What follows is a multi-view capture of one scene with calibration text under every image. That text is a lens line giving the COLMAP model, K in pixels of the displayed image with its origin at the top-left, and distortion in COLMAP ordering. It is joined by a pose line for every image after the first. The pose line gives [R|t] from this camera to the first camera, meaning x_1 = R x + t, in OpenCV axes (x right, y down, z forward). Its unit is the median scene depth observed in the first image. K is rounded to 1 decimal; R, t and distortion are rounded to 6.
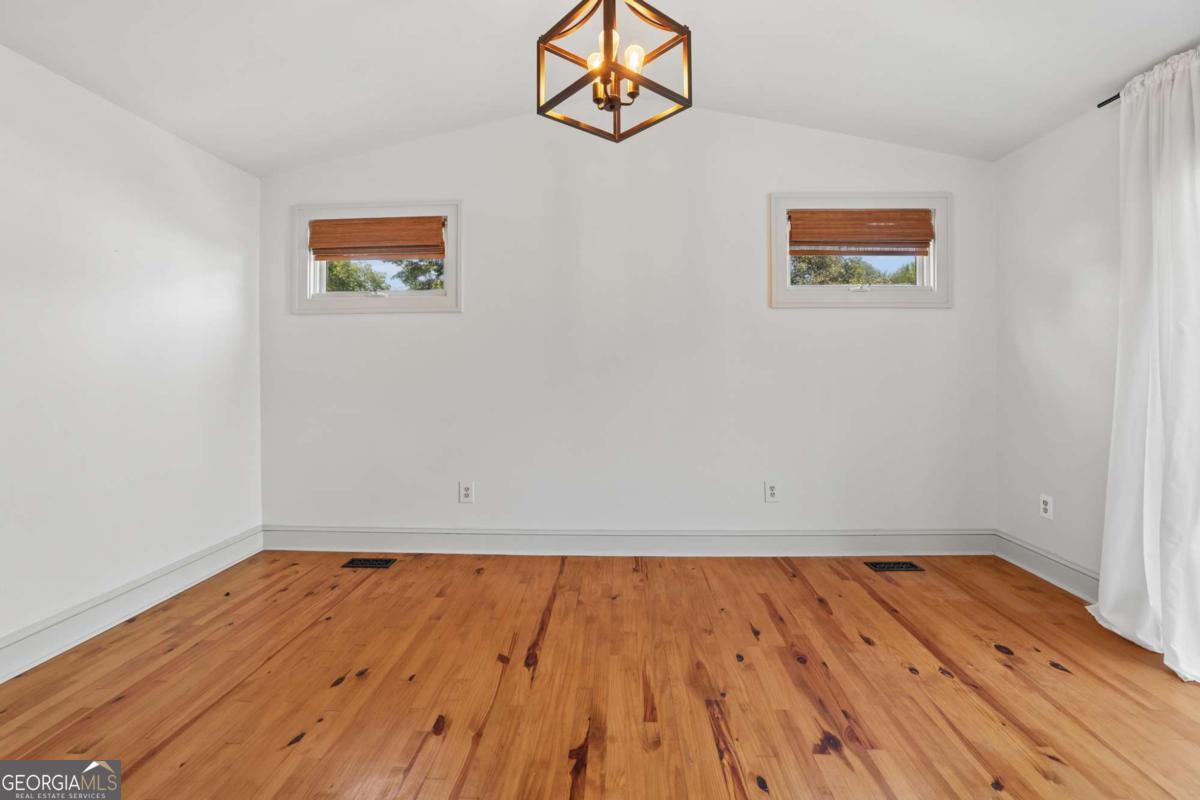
lens RADIAL K [[531.6, 0, 597.7], [0, 531.6, 373.7], [0, 0, 1]] dist [-0.051997, 0.020384]
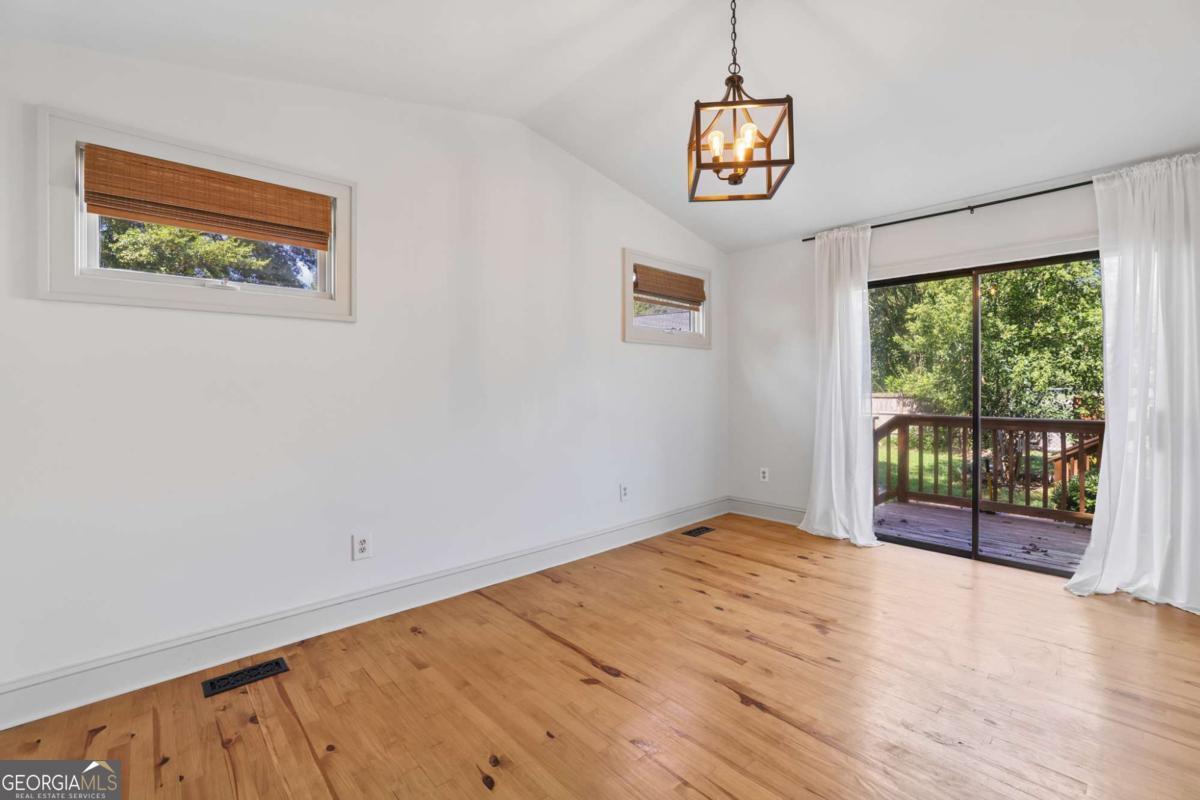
lens RADIAL K [[523.4, 0, 595.7], [0, 523.4, 398.6], [0, 0, 1]] dist [-0.052844, 0.019352]
pose [[0.697317, -0.014397, 0.716619, -0.673094], [0.011089, 0.999895, 0.009298, -0.004903], [-0.716678, 0.001463, 0.697403, 0.232974]]
